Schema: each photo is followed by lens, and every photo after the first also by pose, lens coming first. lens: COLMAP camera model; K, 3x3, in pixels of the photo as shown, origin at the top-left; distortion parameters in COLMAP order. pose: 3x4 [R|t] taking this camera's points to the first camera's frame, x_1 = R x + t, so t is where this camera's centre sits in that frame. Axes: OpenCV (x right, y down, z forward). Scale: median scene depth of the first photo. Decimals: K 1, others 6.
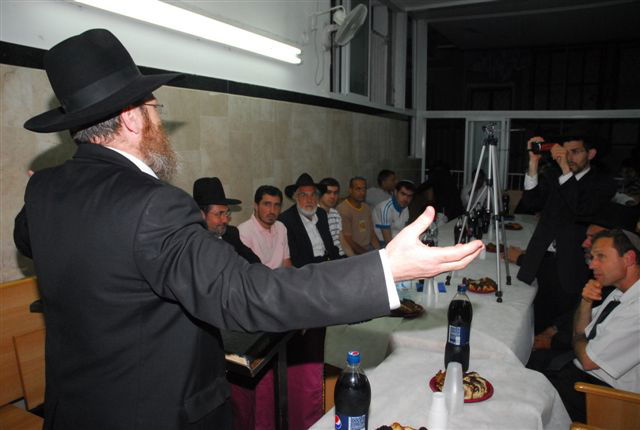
lens RADIAL K [[500.1, 0, 320.0], [0, 500.1, 215.0], [0, 0, 1]] dist [-0.190415, 0.172264]
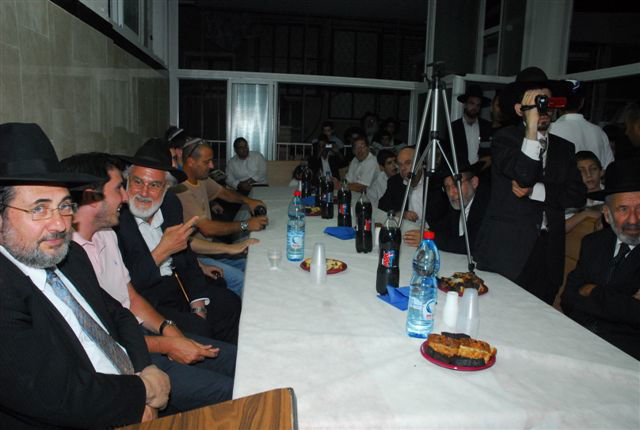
lens RADIAL K [[489.8, 0, 320.0], [0, 489.8, 215.0], [0, 0, 1]] dist [-0.187351, 0.157944]
pose [[0.807499, -0.081275, 0.584243, -0.170192], [0.052546, 0.996436, 0.065991, -0.010454], [-0.587524, -0.022588, 0.808891, 0.396700]]
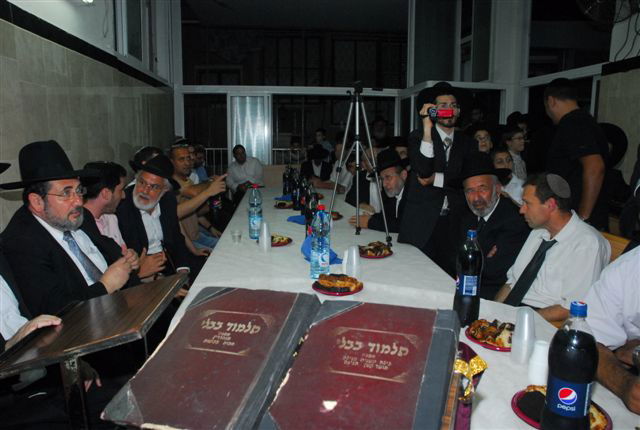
lens RADIAL K [[489.8, 0, 320.0], [0, 489.8, 215.0], [0, 0, 1]] dist [-0.187351, 0.157944]
pose [[0.829265, -0.094429, 0.550821, -0.187227], [0.078629, 0.995532, 0.052291, 0.013621], [-0.553297, -0.000052, 0.832984, 0.197103]]
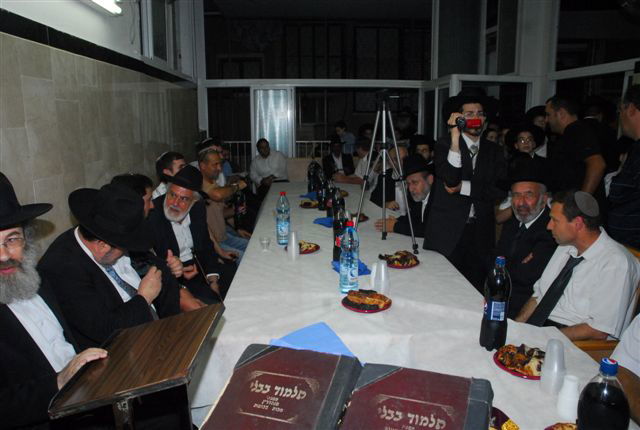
lens RADIAL K [[489.8, 0, 320.0], [0, 489.8, 215.0], [0, 0, 1]] dist [-0.187351, 0.157944]
pose [[0.852314, -0.114646, 0.510311, -0.195491], [0.083683, 0.993003, 0.083321, -0.024619], [-0.516293, -0.028312, 0.855944, 0.194593]]
